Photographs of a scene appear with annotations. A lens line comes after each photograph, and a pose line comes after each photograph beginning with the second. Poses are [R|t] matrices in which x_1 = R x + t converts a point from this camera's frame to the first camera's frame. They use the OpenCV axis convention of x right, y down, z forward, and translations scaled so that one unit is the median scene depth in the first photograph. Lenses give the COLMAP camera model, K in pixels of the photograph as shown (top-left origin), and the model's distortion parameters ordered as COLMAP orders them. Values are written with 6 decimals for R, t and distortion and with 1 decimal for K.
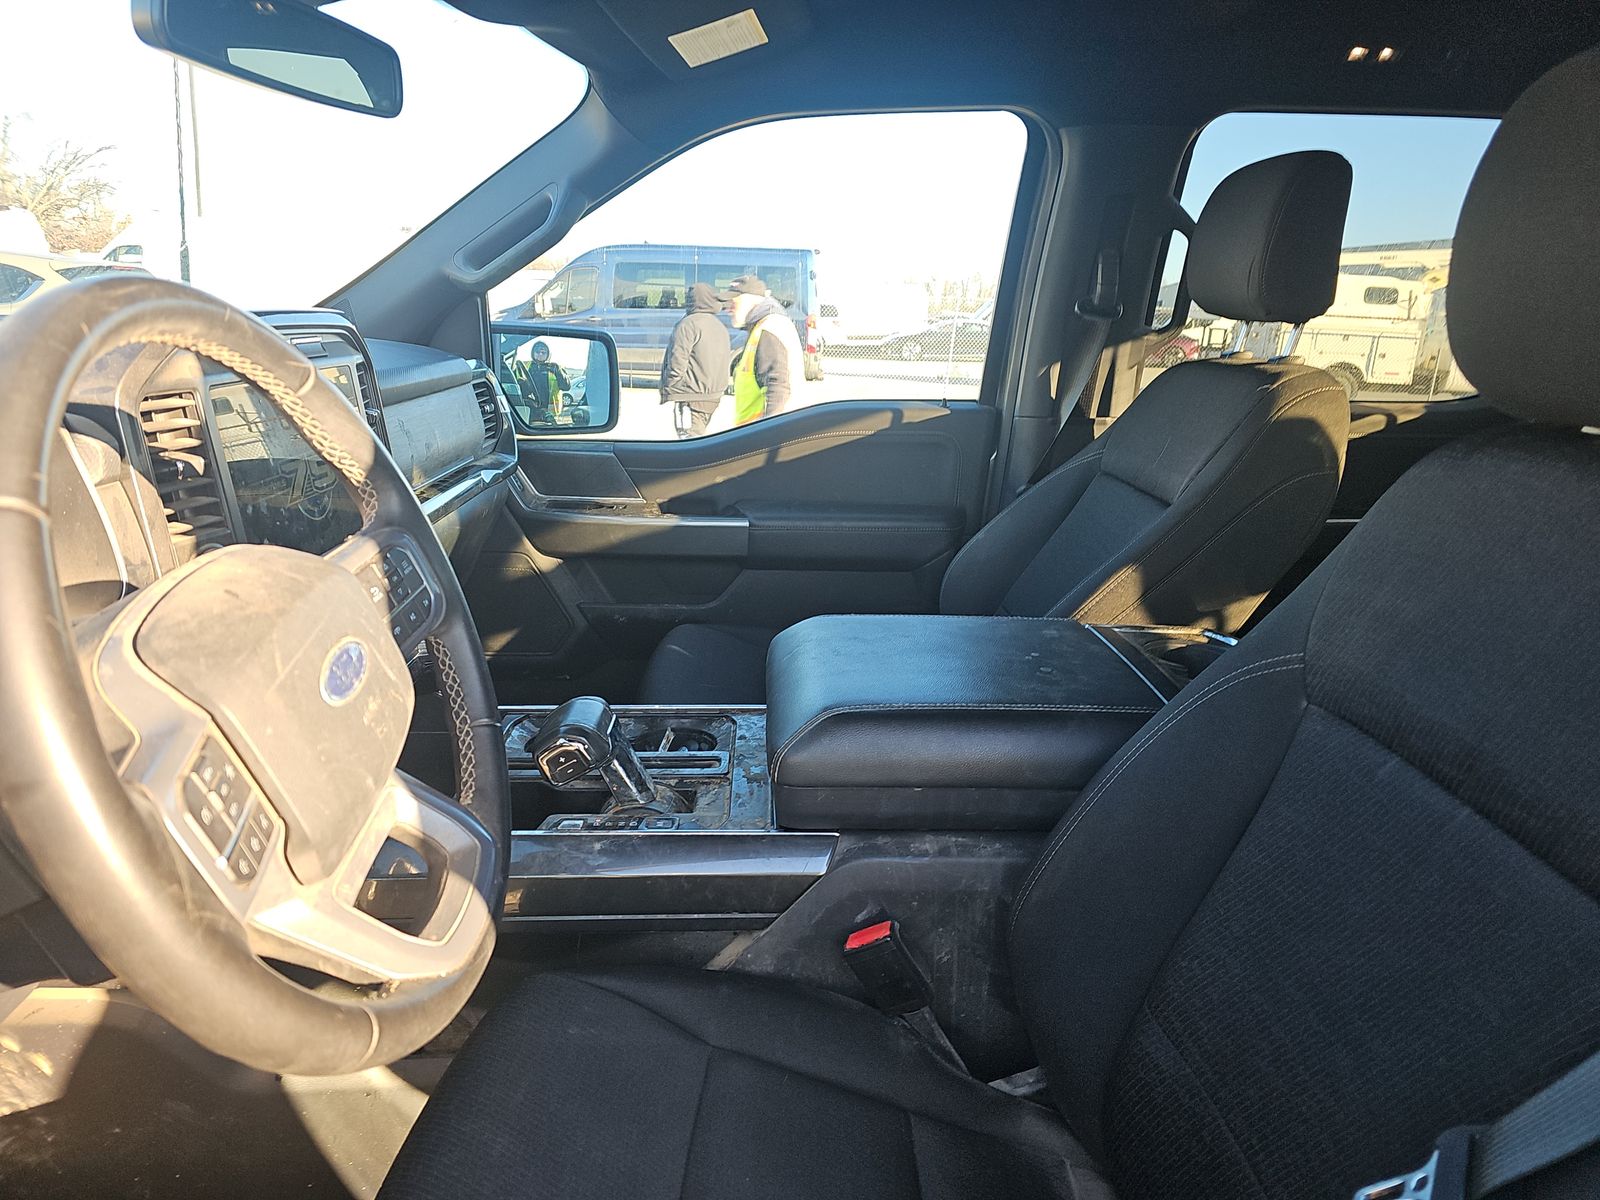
lens RADIAL K [[1064.5, 0, 786.6], [0, 1064.5, 622.1], [0, 0, 1]] dist [0.059304, -0.052116]
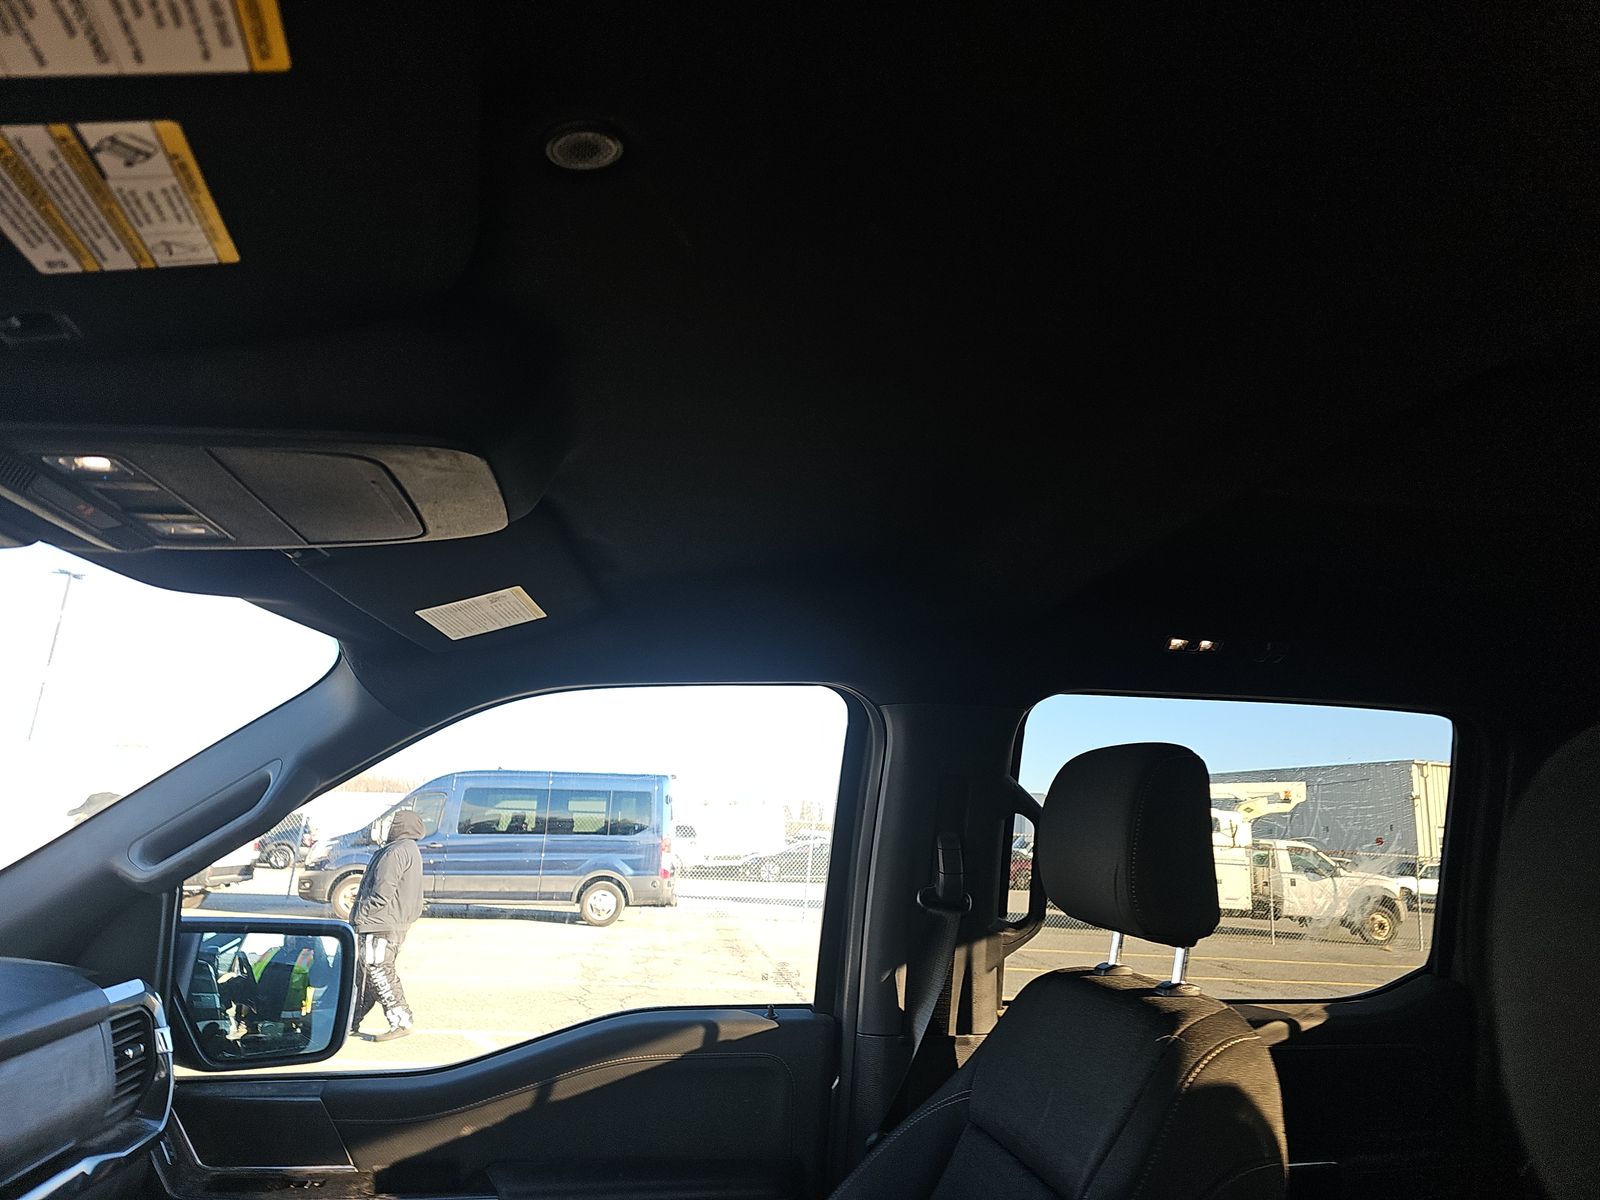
lens RADIAL K [[1063.1, 0, 797.3], [0, 1063.1, 596.8], [0, 0, 1]] dist [0.002411, -0.000130]
pose [[0.991213, 0.025686, 0.129757, 0.059869], [0.038818, 0.881285, -0.470988, -0.109453], [-0.126451, 0.471886, 0.872544, 0.168336]]
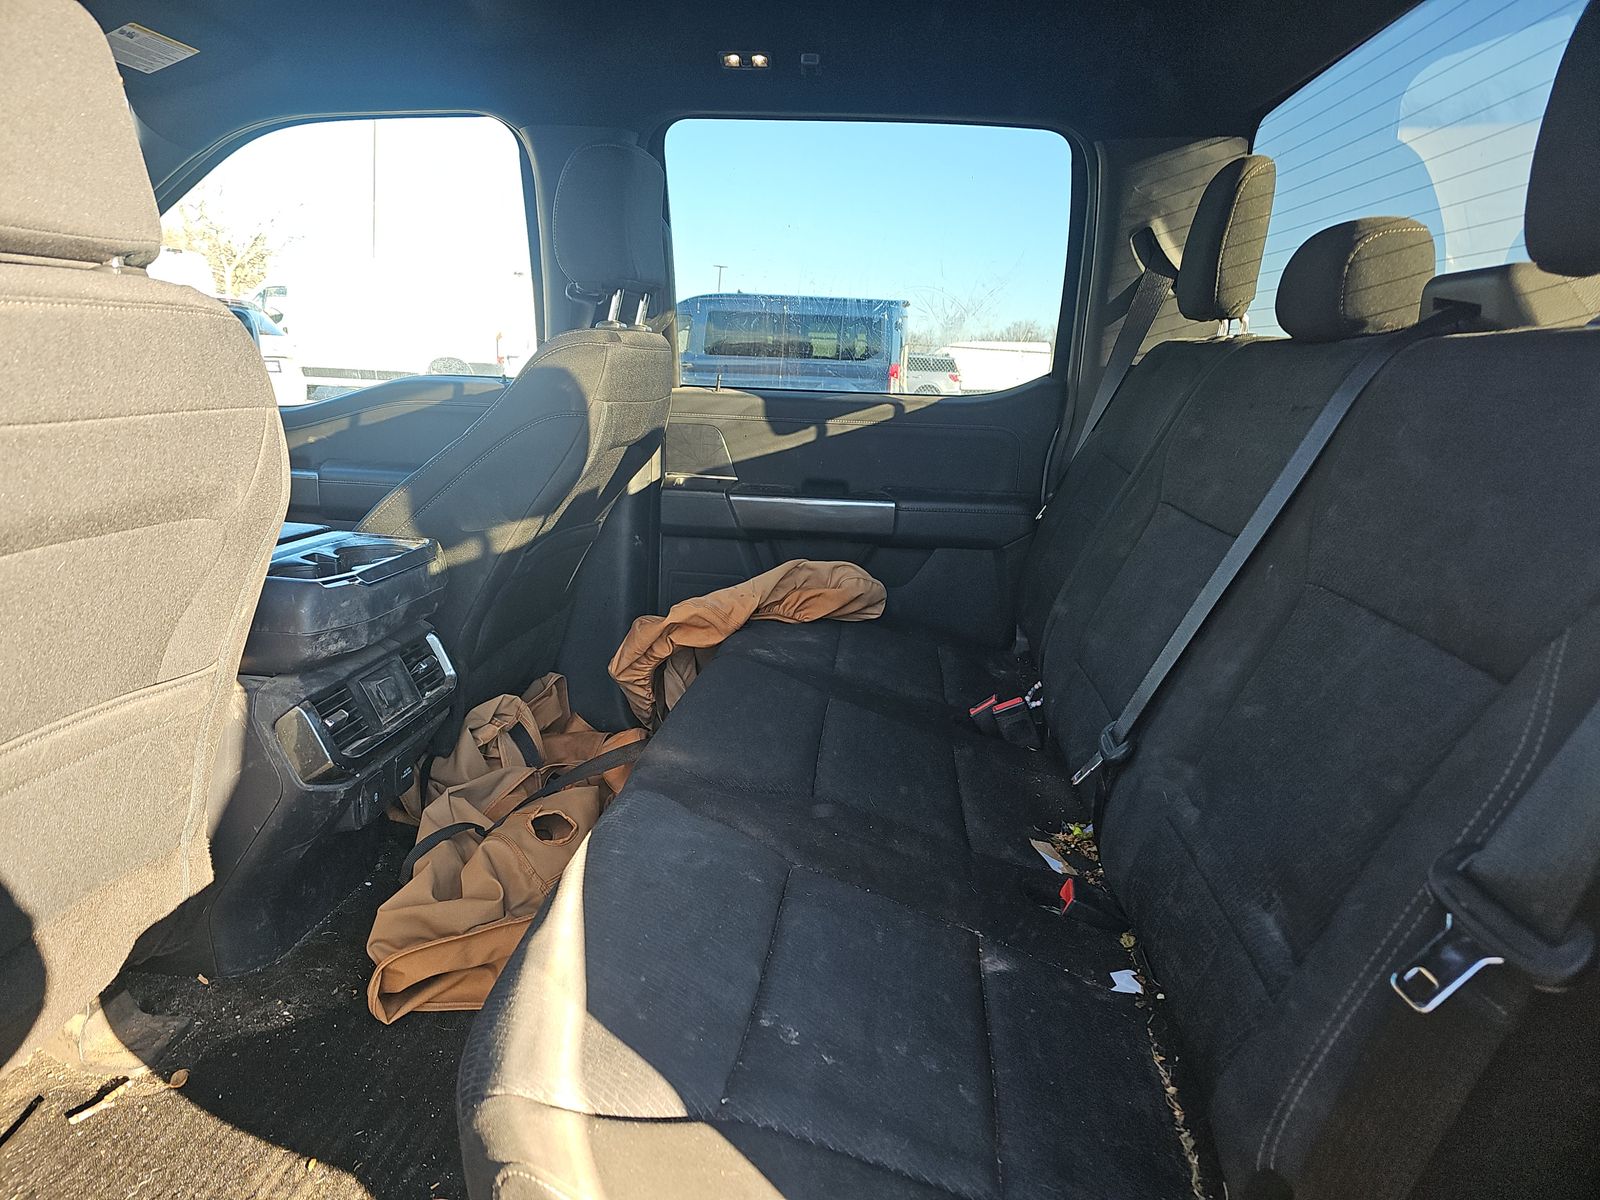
lens RADIAL K [[1082.0, 0, 806.7], [0, 1082.0, 600.1], [0, 0, 1]] dist [0.050363, -0.052107]
pose [[0.987344, 0.059086, -0.147177, 0.653497], [-0.070016, 0.995071, -0.070220, 0.079614], [0.142303, 0.079636, 0.986614, -0.039102]]
